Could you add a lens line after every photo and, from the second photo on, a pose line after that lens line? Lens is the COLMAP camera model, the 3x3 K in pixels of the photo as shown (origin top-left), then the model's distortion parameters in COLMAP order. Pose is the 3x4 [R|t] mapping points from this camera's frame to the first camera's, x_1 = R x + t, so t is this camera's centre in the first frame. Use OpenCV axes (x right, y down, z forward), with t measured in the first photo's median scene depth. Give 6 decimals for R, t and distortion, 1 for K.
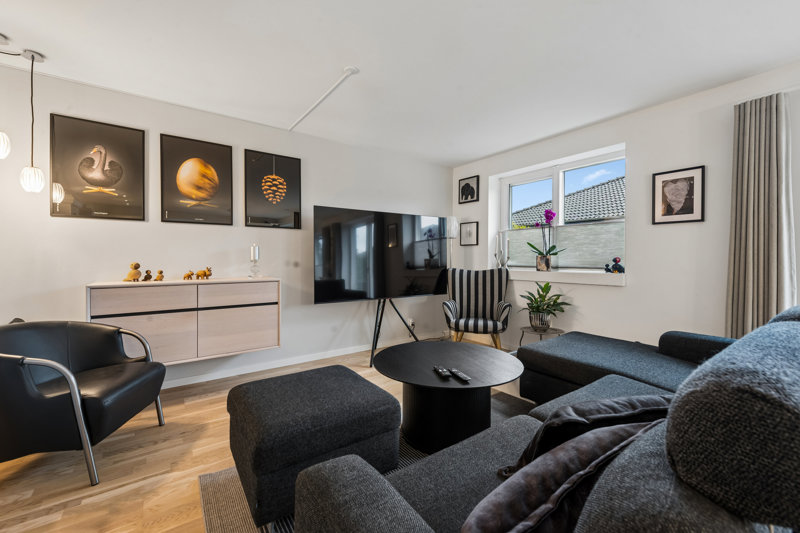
lens RADIAL K [[335.6, 0, 395.5], [0, 335.6, 259.8], [0, 0, 1]] dist [0.003370, -0.001041]
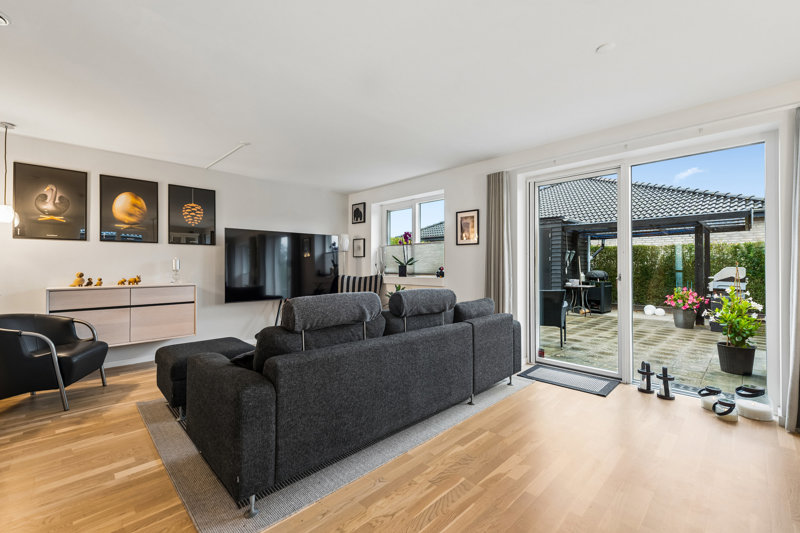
lens RADIAL K [[335.6, 0, 376.2], [0, 335.6, 262.1], [0, 0, 1]] dist [0.003370, -0.001041]
pose [[0.991567, -0.002283, 0.129576, 0.197977], [0.004421, 0.999859, -0.016216, -0.004796], [-0.129521, 0.016652, 0.991437, -0.429495]]
